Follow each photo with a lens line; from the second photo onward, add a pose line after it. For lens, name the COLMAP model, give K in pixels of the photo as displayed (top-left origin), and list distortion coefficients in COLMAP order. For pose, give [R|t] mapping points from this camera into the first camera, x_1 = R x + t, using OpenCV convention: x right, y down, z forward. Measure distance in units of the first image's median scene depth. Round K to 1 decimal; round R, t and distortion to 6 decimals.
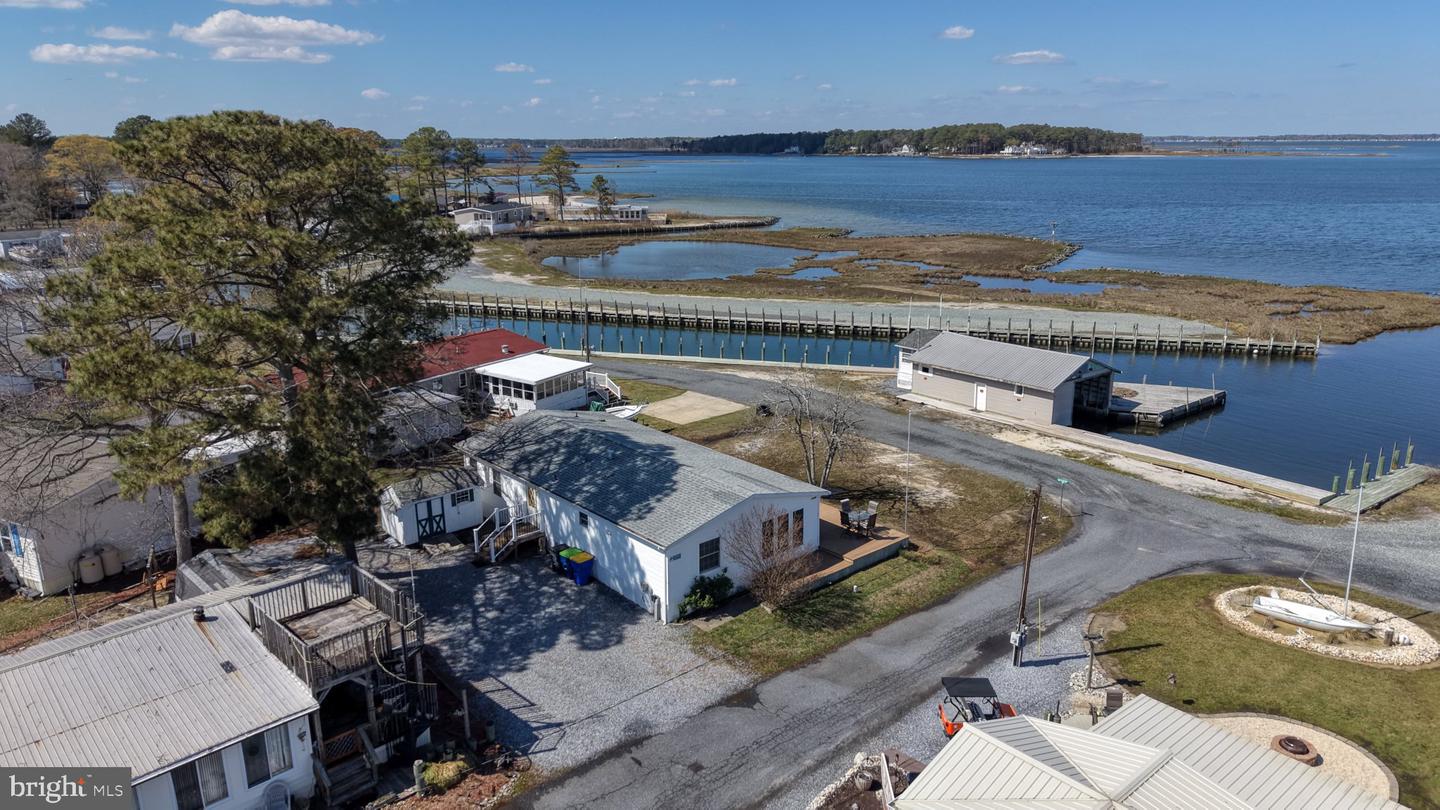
lens RADIAL K [[972.4, 0, 727.1], [0, 972.4, 402.1], [0, 0, 1]] dist [0.036418, -0.039292]
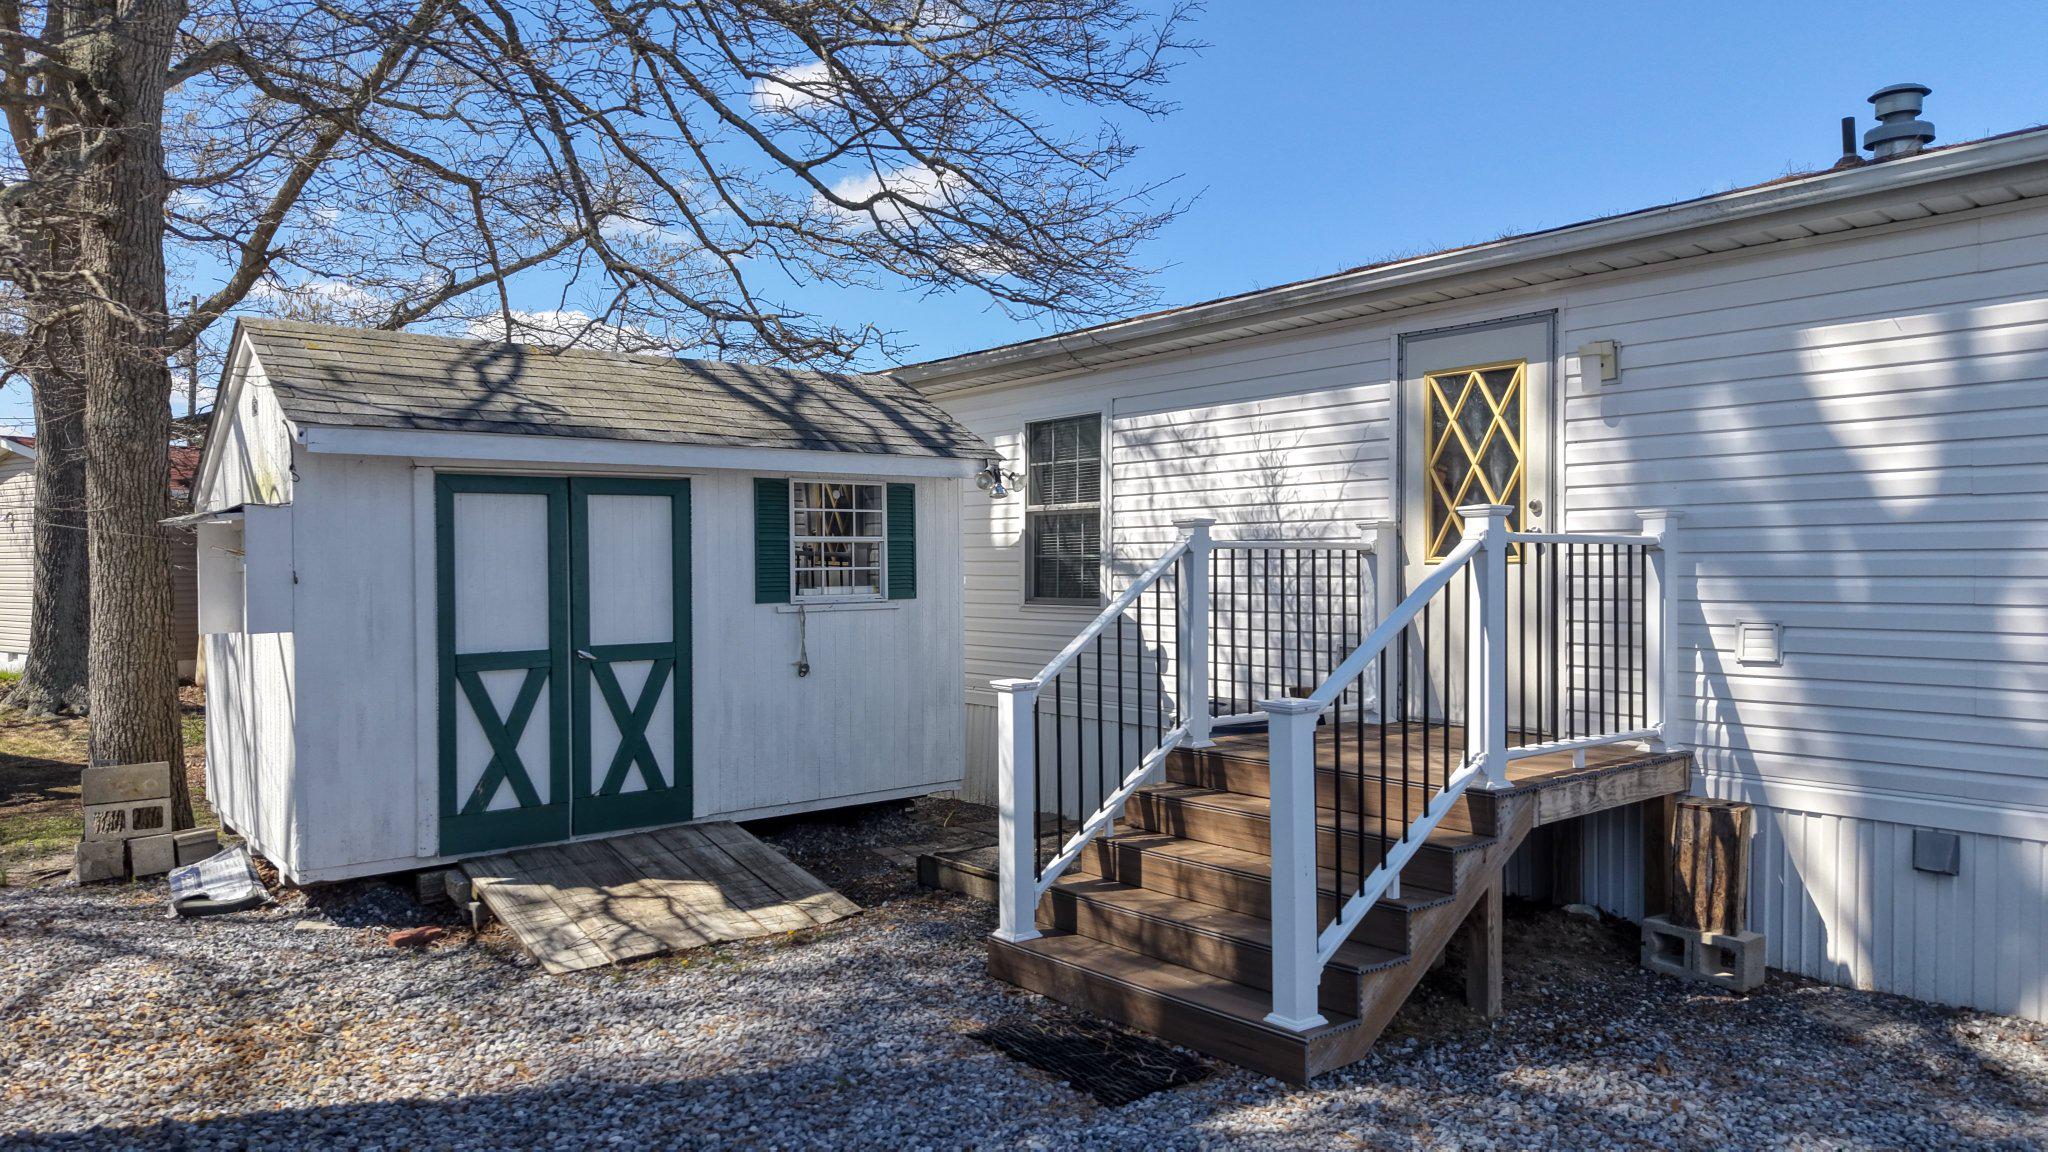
lens RADIAL K [[1382.9, 0, 1019.7], [0, 1382.9, 566.1], [0, 0, 1]] dist [0.036418, -0.039292]
pose [[0.999104, 0.007220, -0.041697, -0.282063], [-0.018049, 0.963922, -0.265574, 0.174141], [0.038275, 0.266088, 0.963188, 0.971931]]
